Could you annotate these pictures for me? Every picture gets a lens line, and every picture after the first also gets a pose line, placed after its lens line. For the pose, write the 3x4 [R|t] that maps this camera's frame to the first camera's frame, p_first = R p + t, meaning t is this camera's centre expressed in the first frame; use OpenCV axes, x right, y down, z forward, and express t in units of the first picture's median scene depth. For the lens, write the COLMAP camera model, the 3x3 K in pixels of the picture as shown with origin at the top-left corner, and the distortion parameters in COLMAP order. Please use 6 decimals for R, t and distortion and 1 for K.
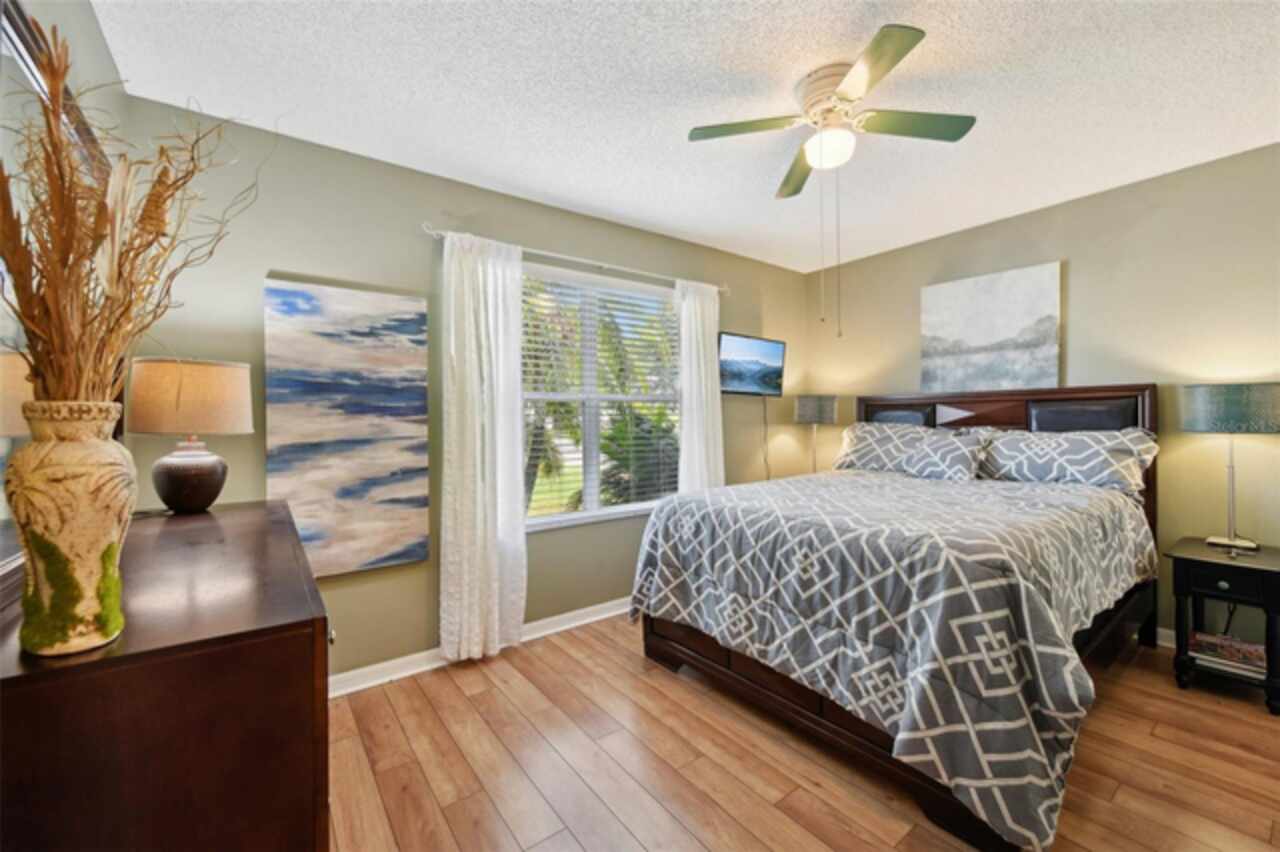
lens RADIAL K [[513.7, 0, 639.9], [0, 513.7, 421.4], [0, 0, 1]] dist [-0.014682, -0.000522]
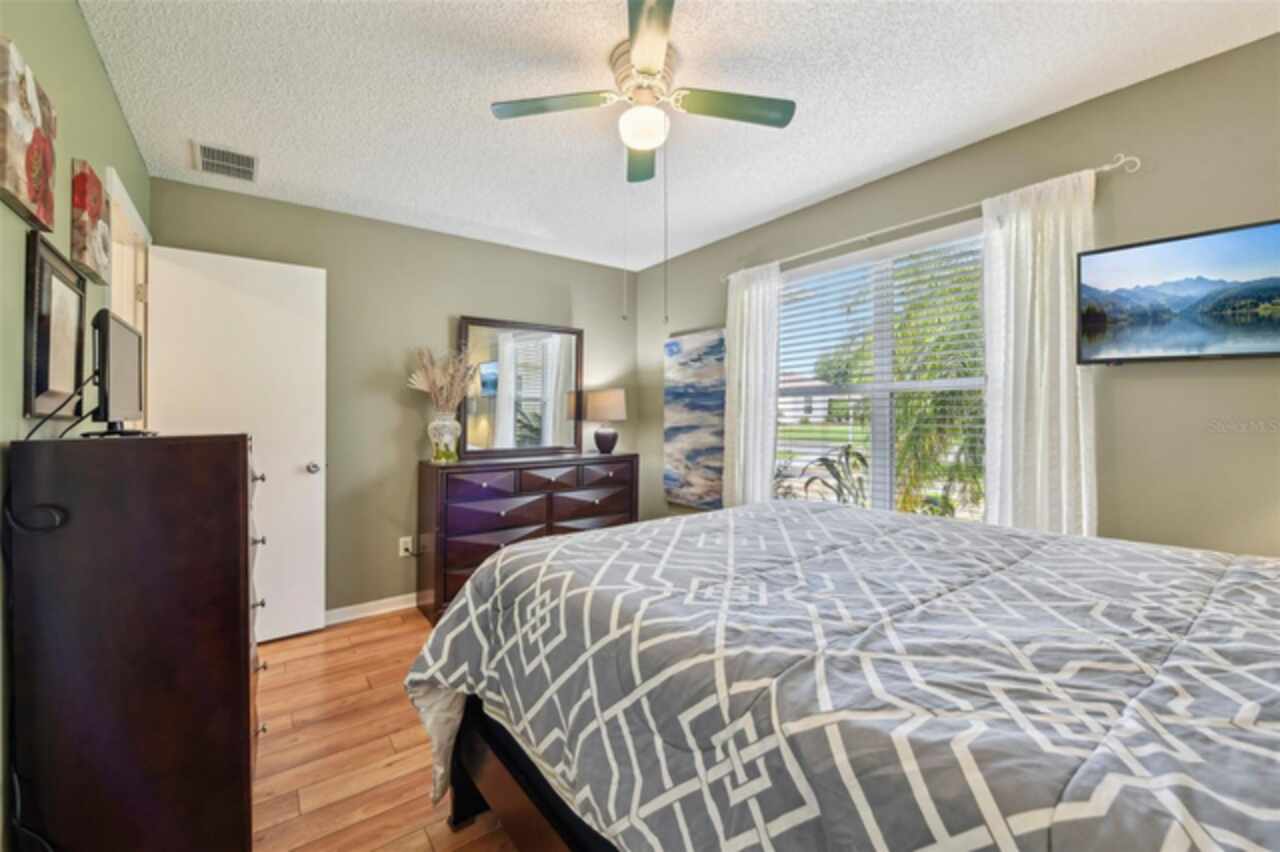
lens RADIAL K [[513.7, 0, 639.9], [0, 513.7, 421.4], [0, 0, 1]] dist [-0.014682, -0.000522]
pose [[0.046831, 0.004952, -0.998891, 1.038734], [0.009004, 0.999945, 0.005380, 0.011093], [0.998862, -0.009246, 0.046784, 0.729481]]
